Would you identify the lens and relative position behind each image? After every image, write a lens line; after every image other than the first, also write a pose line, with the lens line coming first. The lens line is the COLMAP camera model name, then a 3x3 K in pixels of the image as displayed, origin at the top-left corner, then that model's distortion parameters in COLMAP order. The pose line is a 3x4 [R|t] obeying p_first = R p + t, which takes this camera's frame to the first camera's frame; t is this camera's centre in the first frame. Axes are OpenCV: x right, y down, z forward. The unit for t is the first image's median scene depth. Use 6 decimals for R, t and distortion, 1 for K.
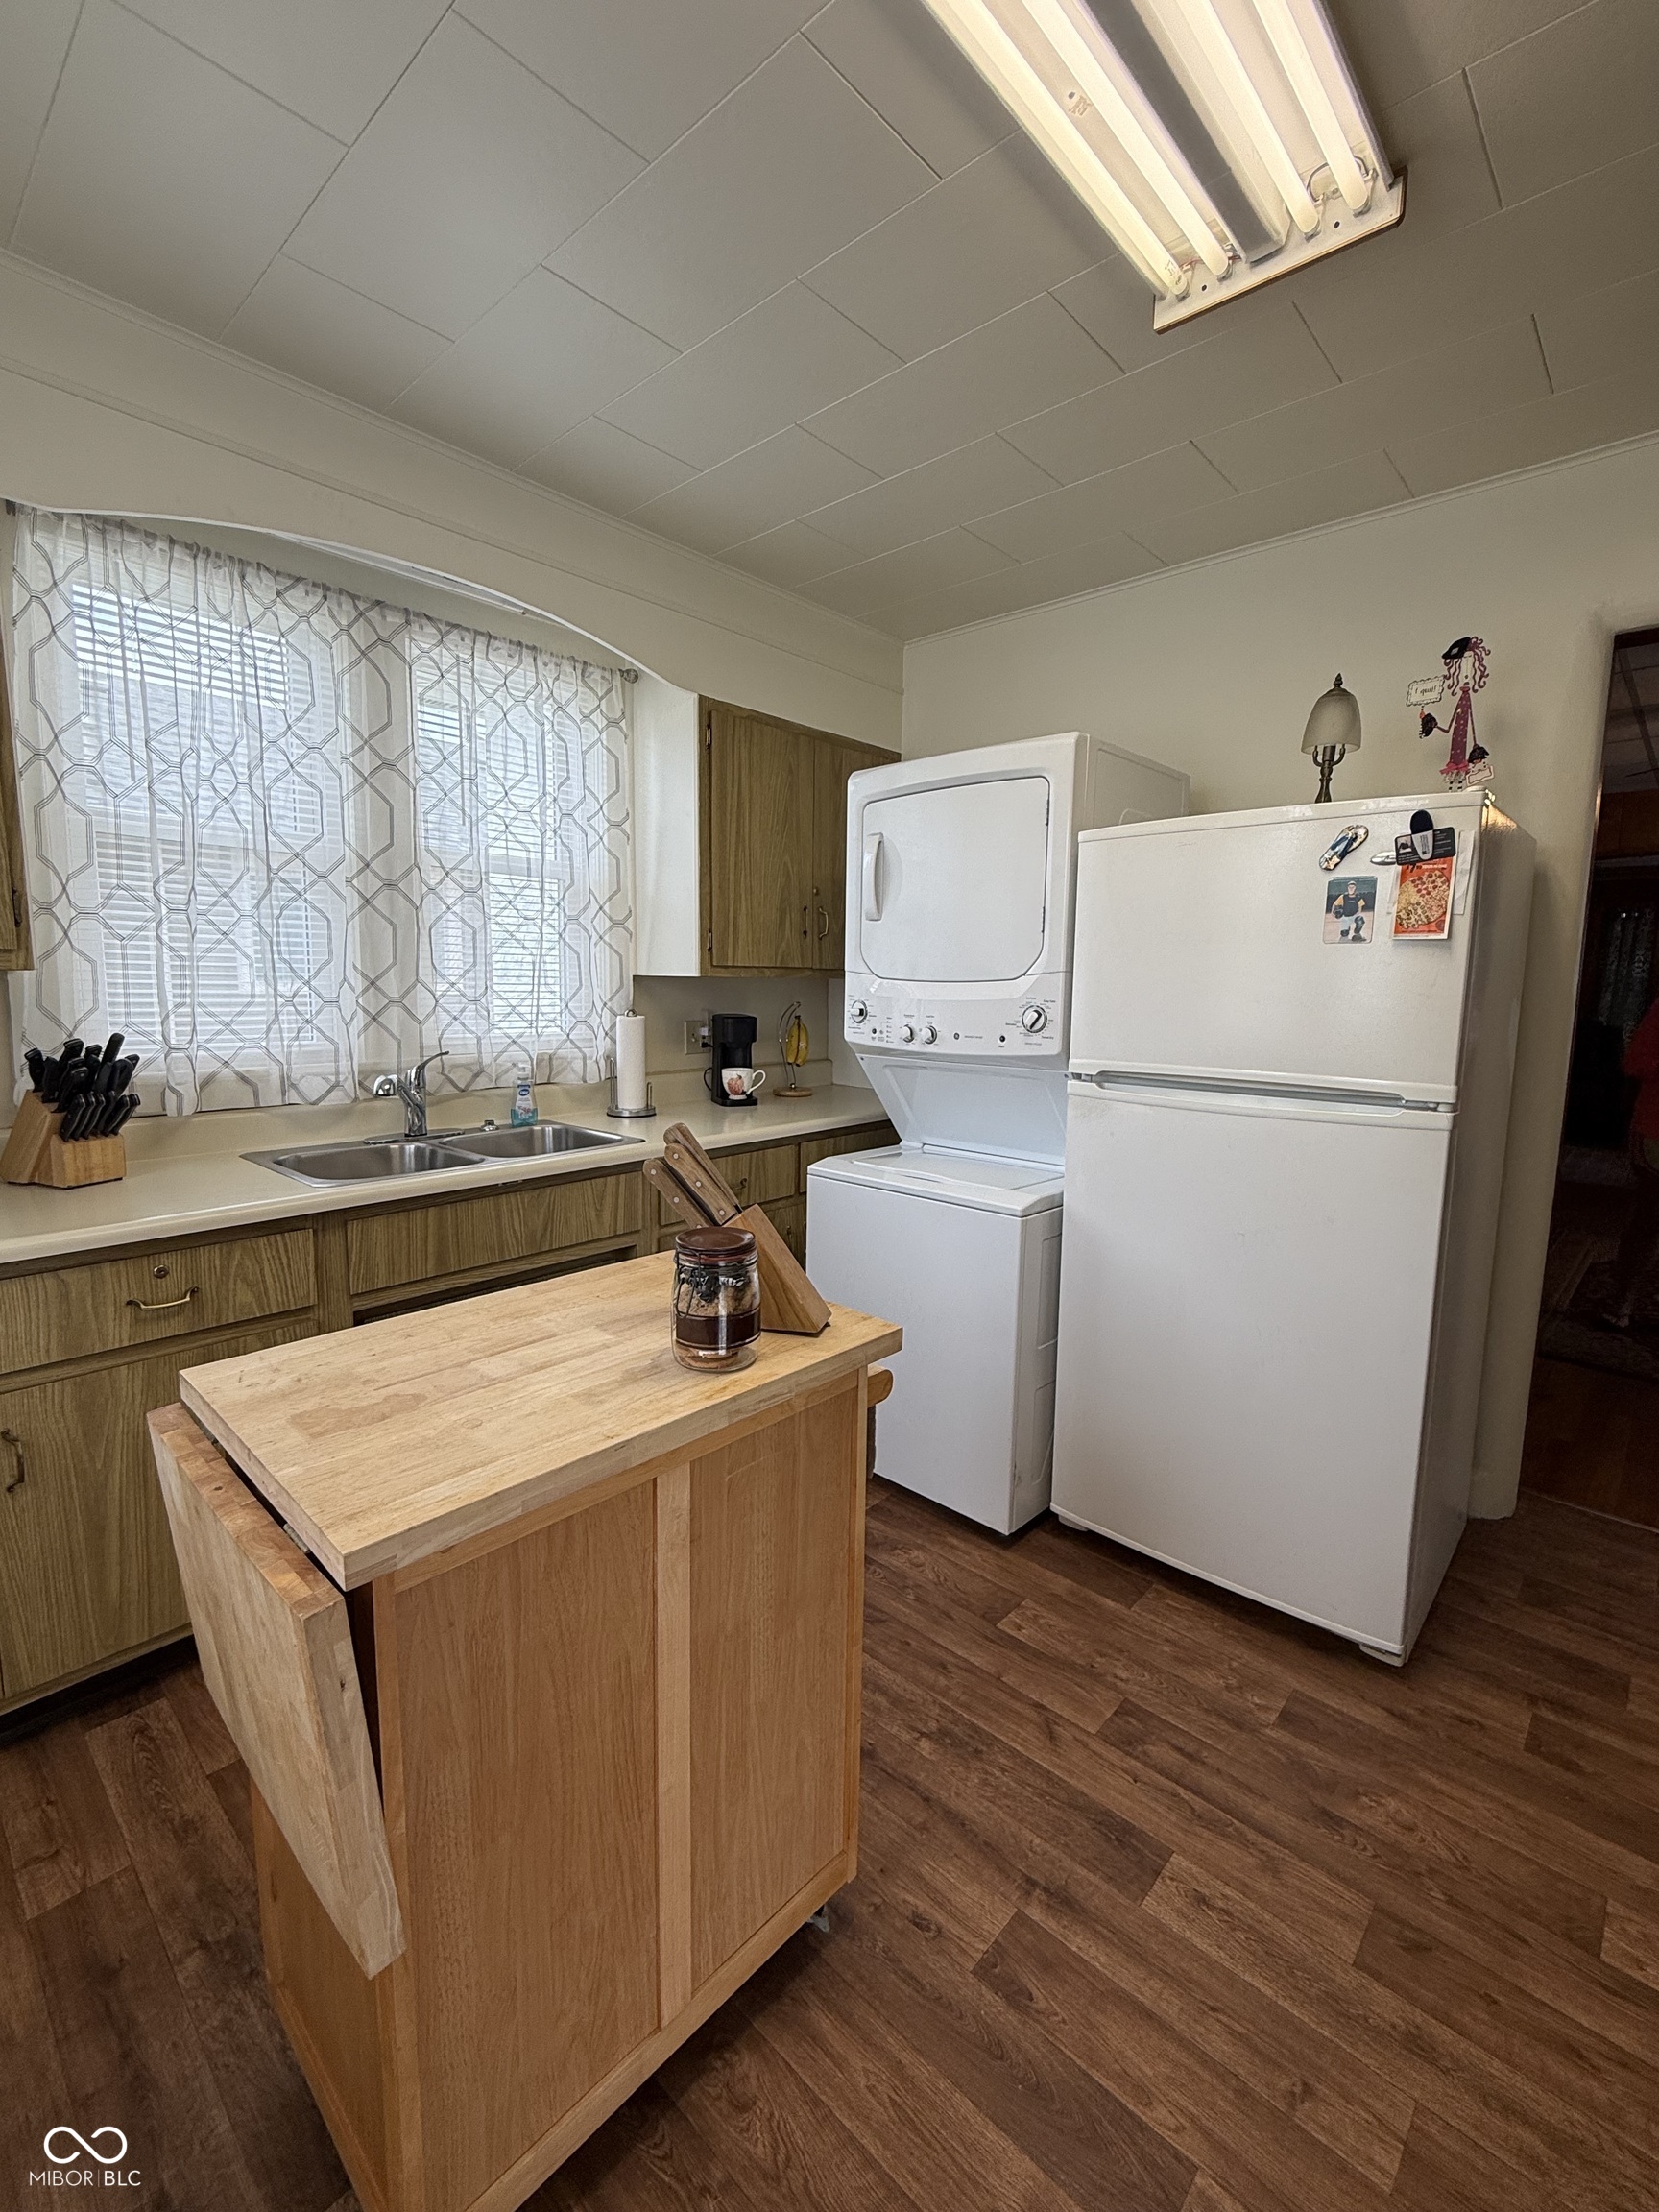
lens RADIAL K [[953.0, 0, 830.6], [0, 953.0, 1104.5], [0, 0, 1]] dist [-0.000644, -0.000431]
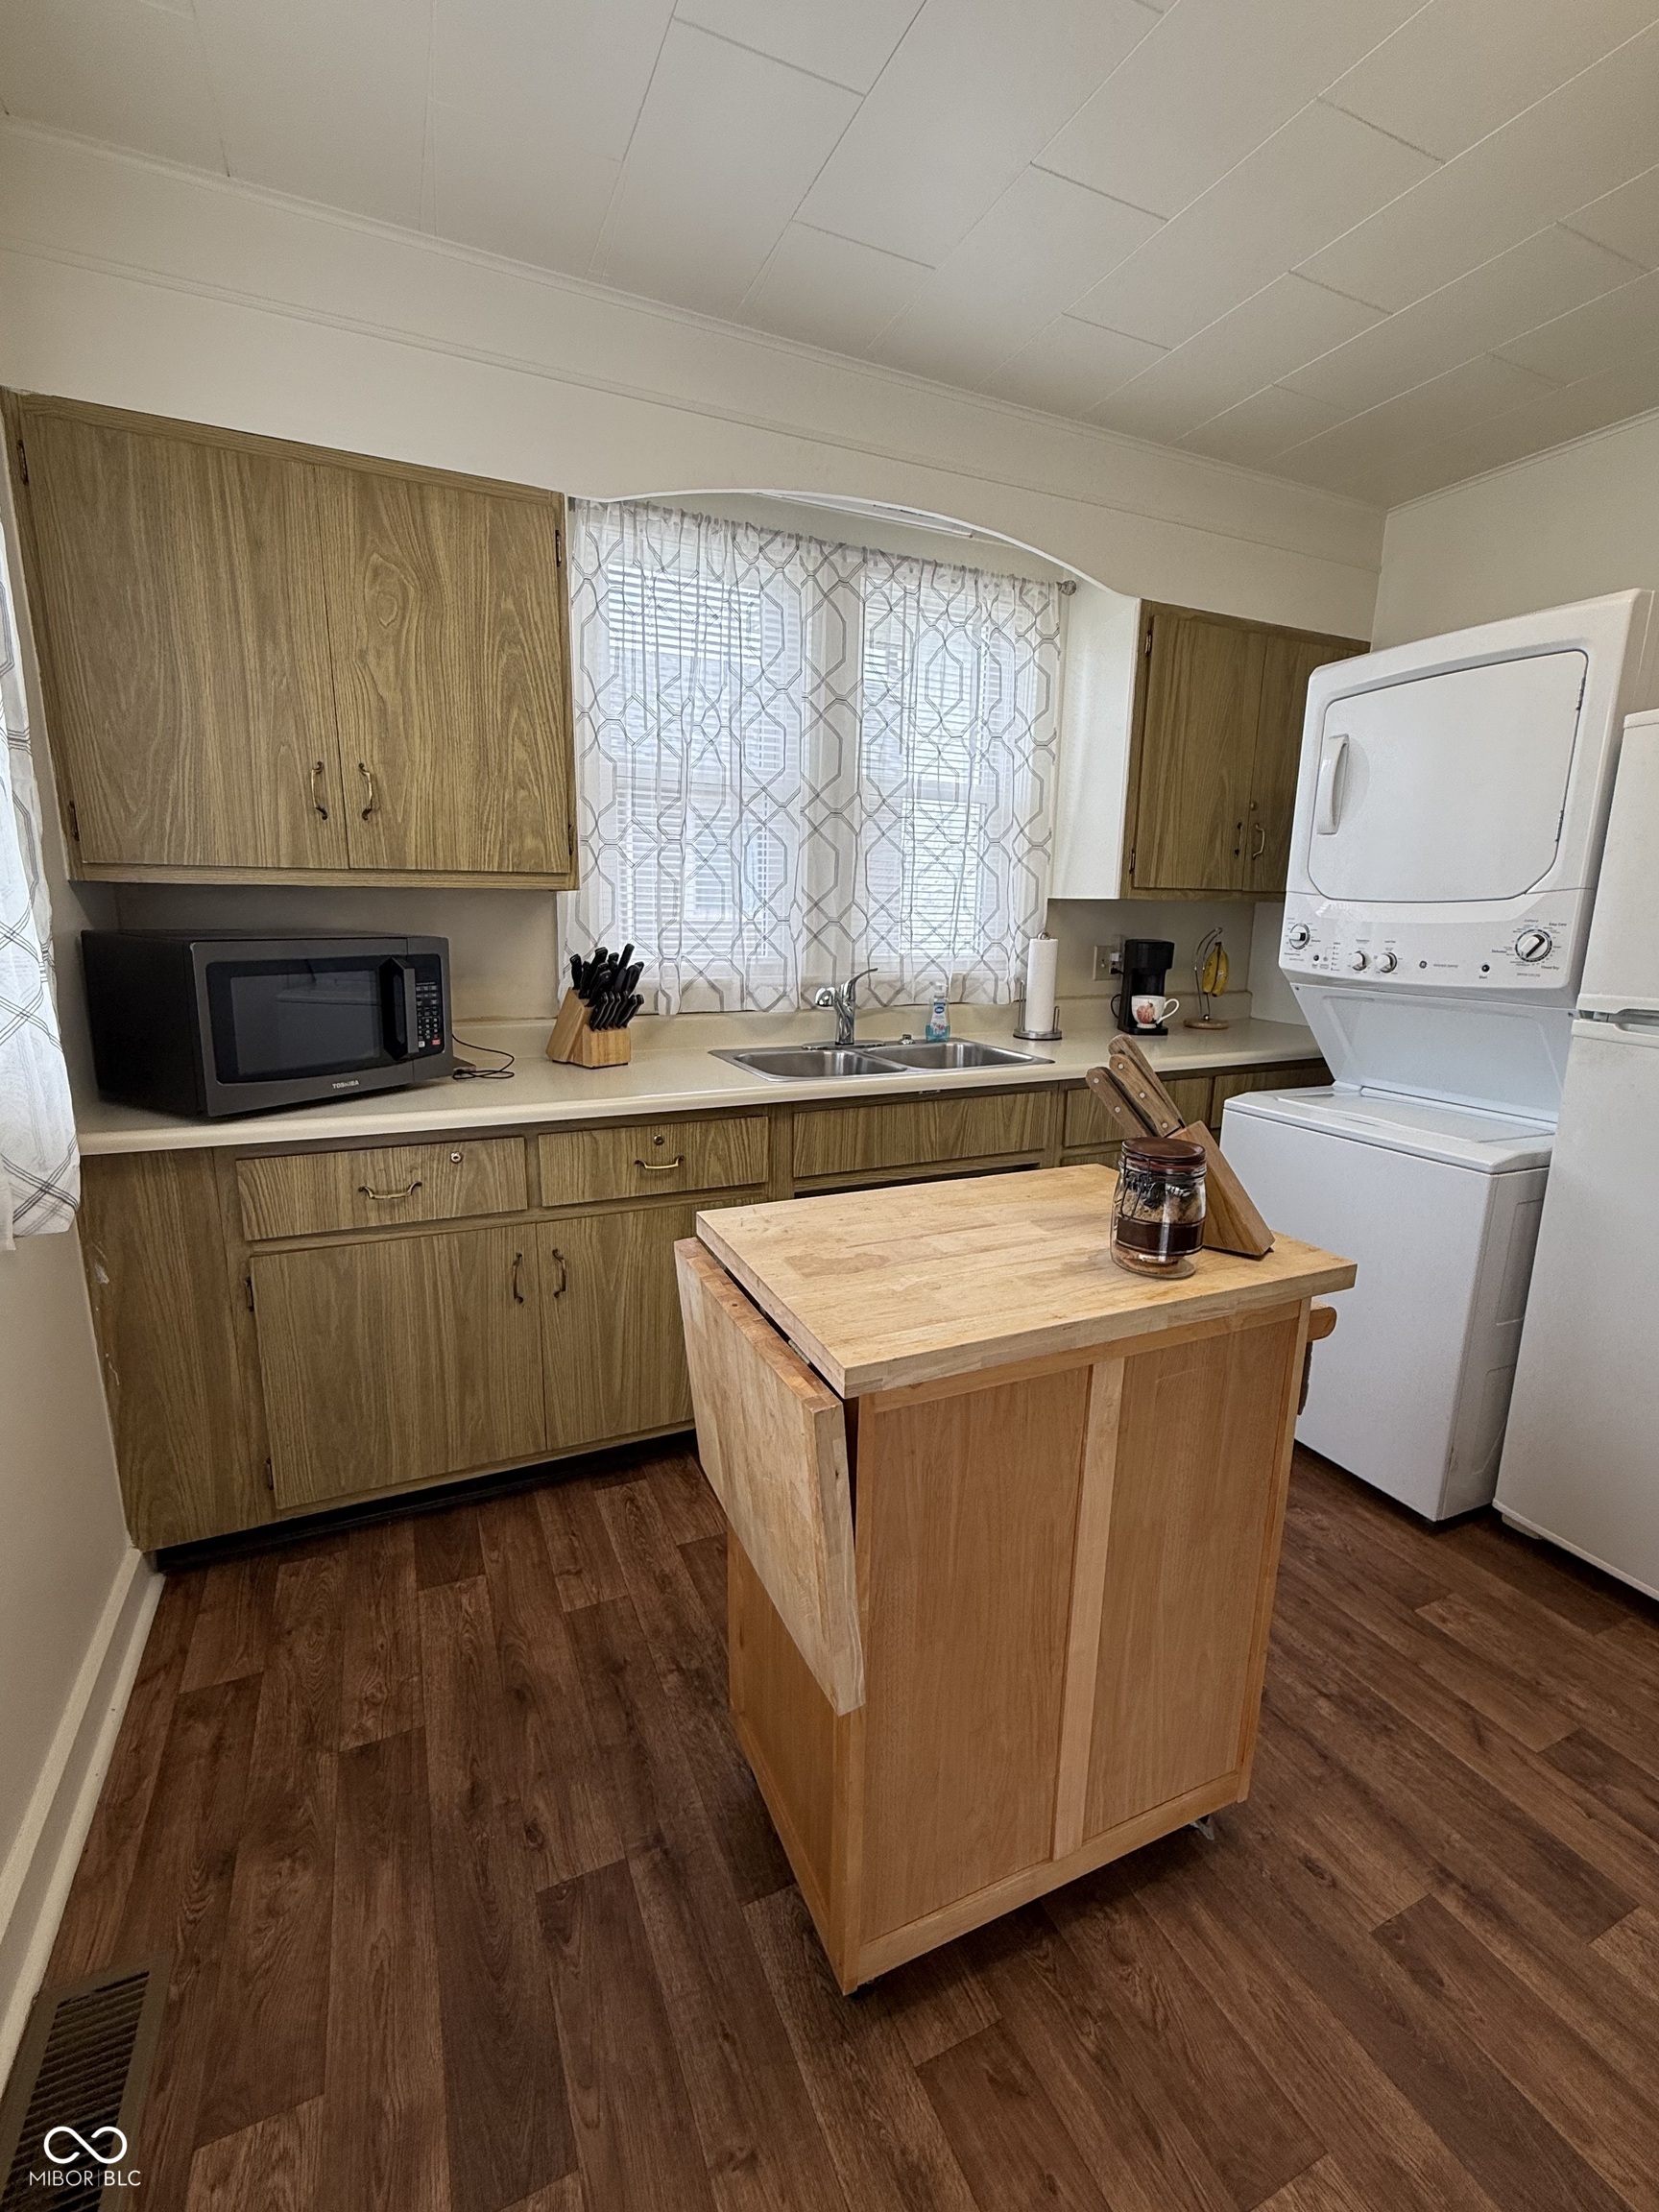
lens RADIAL K [[953.0, 0, 829.5], [0, 953.0, 1102.8], [0, 0, 1]] dist [-0.001529, -0.000112]
pose [[0.923541, 0.077695, -0.375547, -0.049249], [-0.052211, 0.995618, 0.077580, 0.023135], [0.379929, -0.052040, 0.923551, -0.041819]]
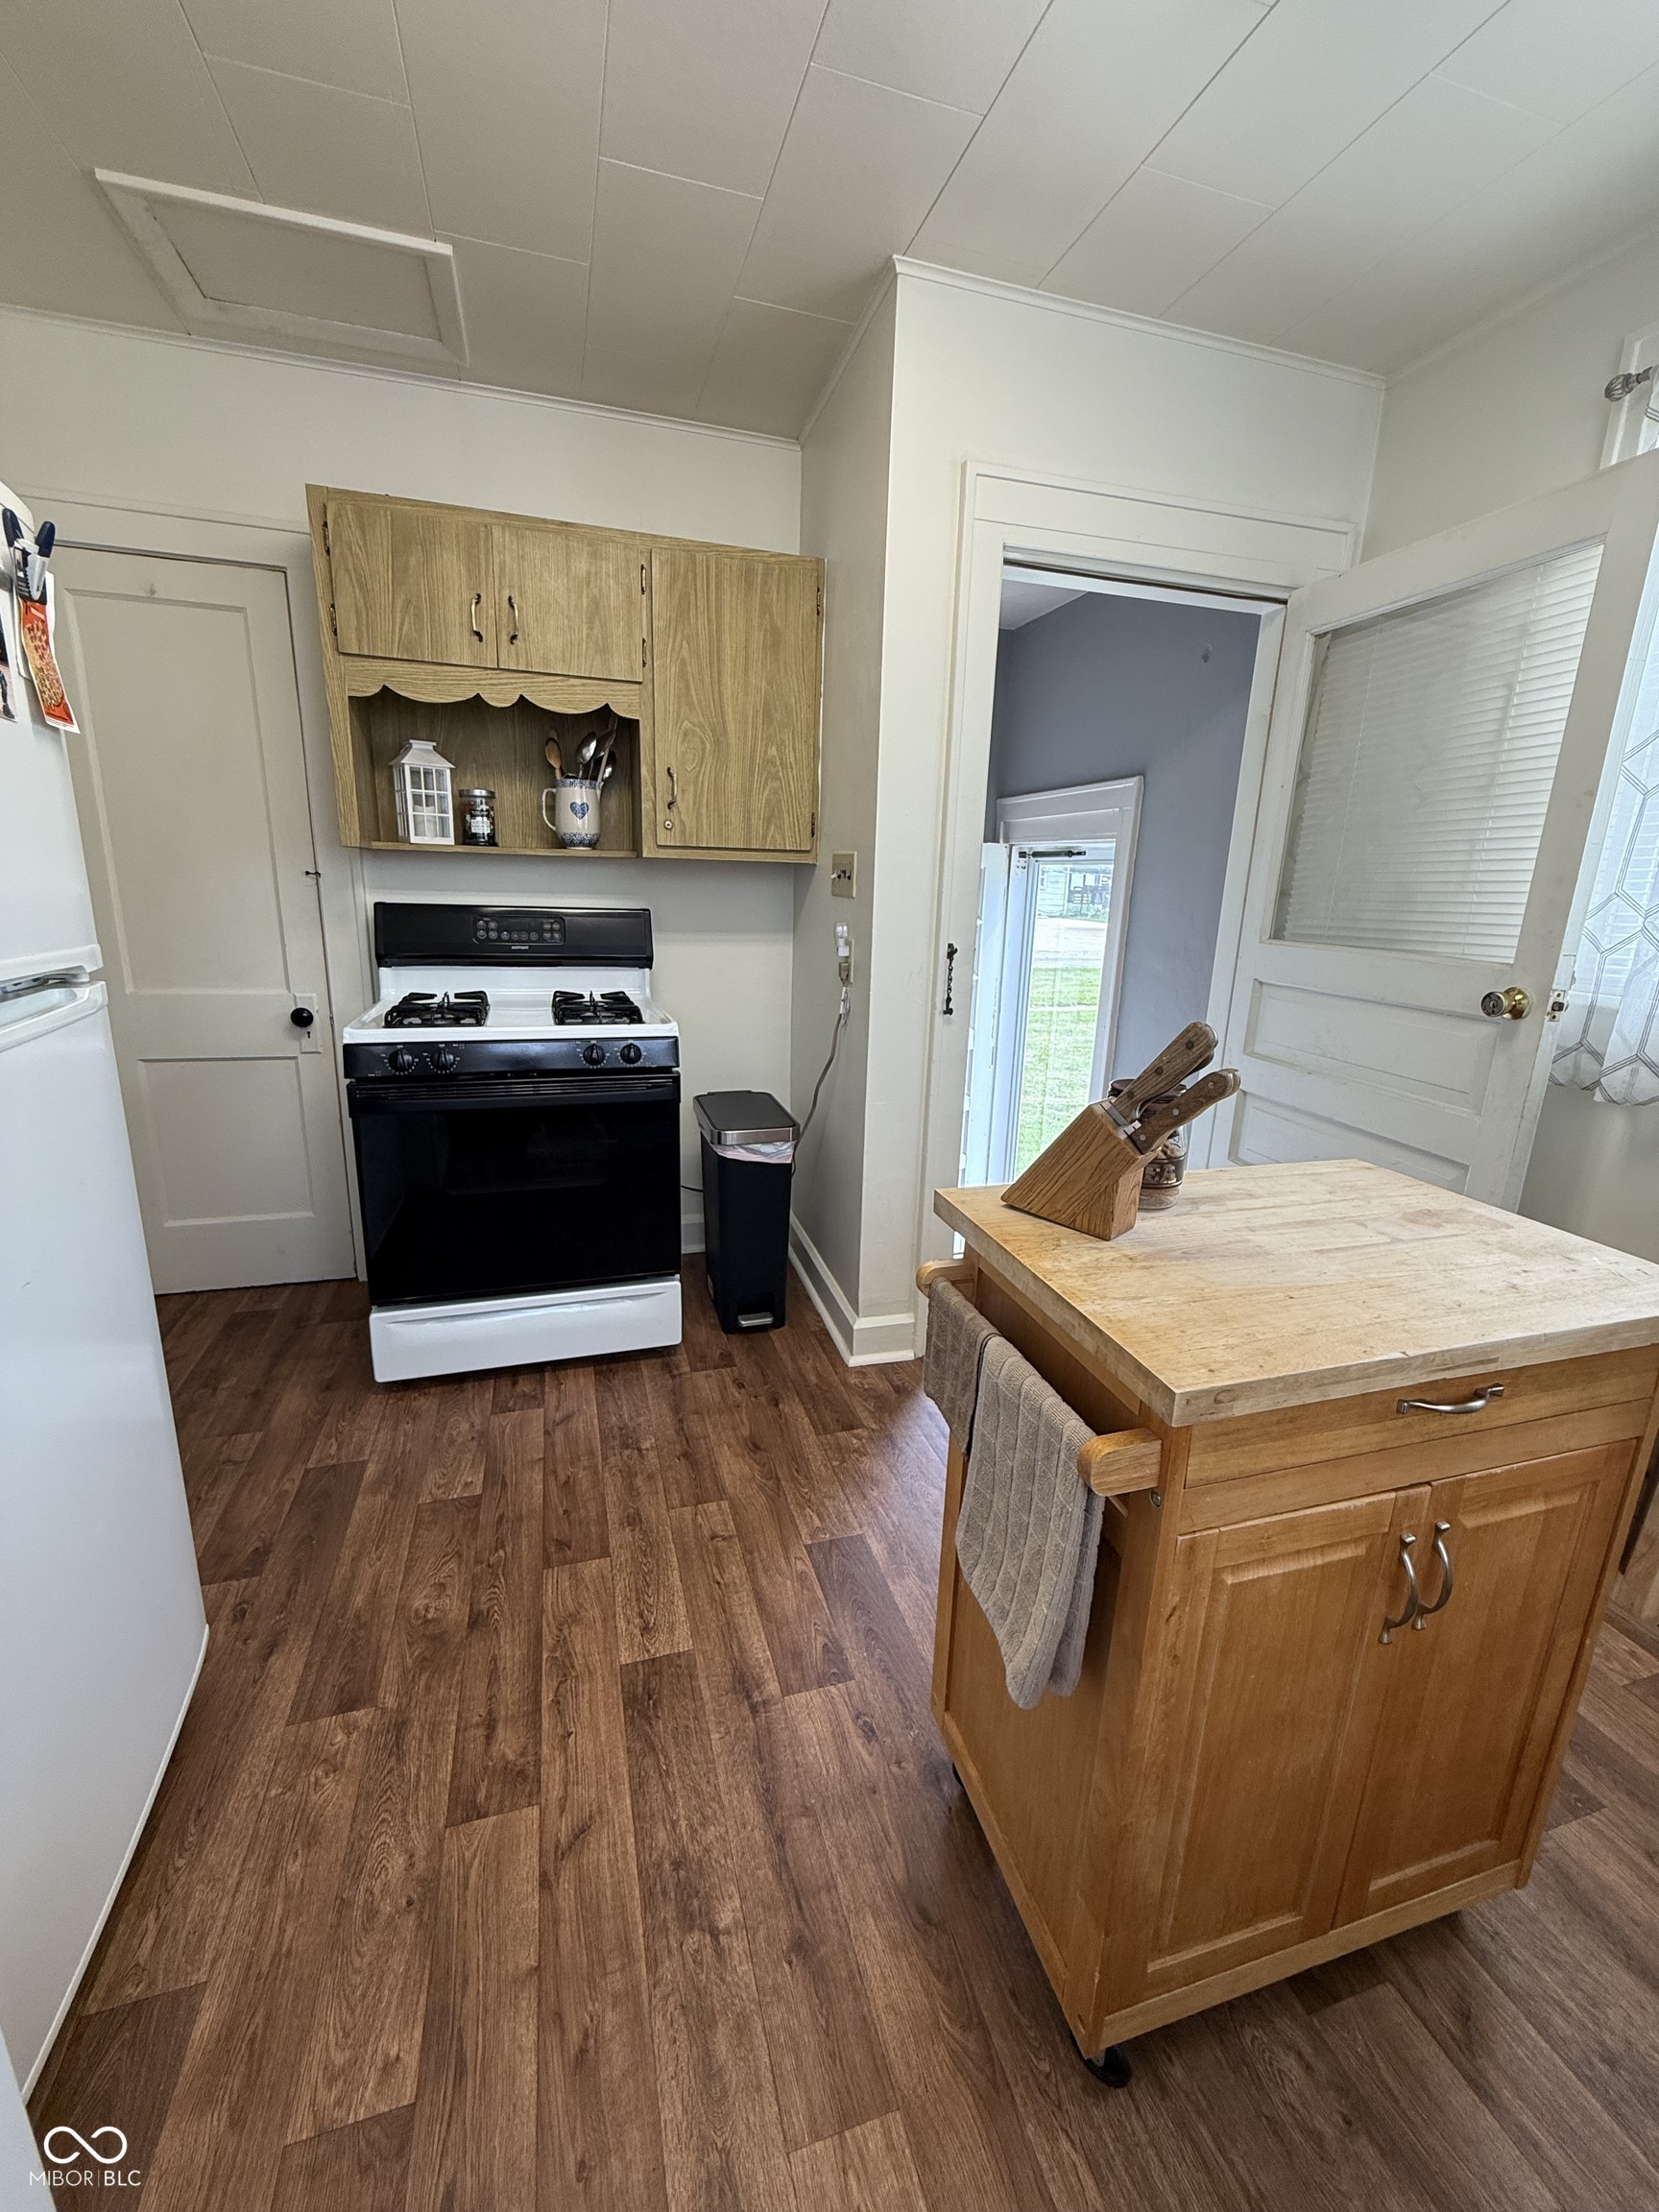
lens RADIAL K [[878.4, 0, 830.0], [0, 878.4, 1098.3], [0, 0, 1]] dist [-0.002114, -0.000071]
pose [[-0.864537, -0.159439, 0.476607, -0.192356], [0.024232, 0.934015, 0.356410, -0.140979], [-0.501984, 0.319679, -0.803628, 1.343841]]
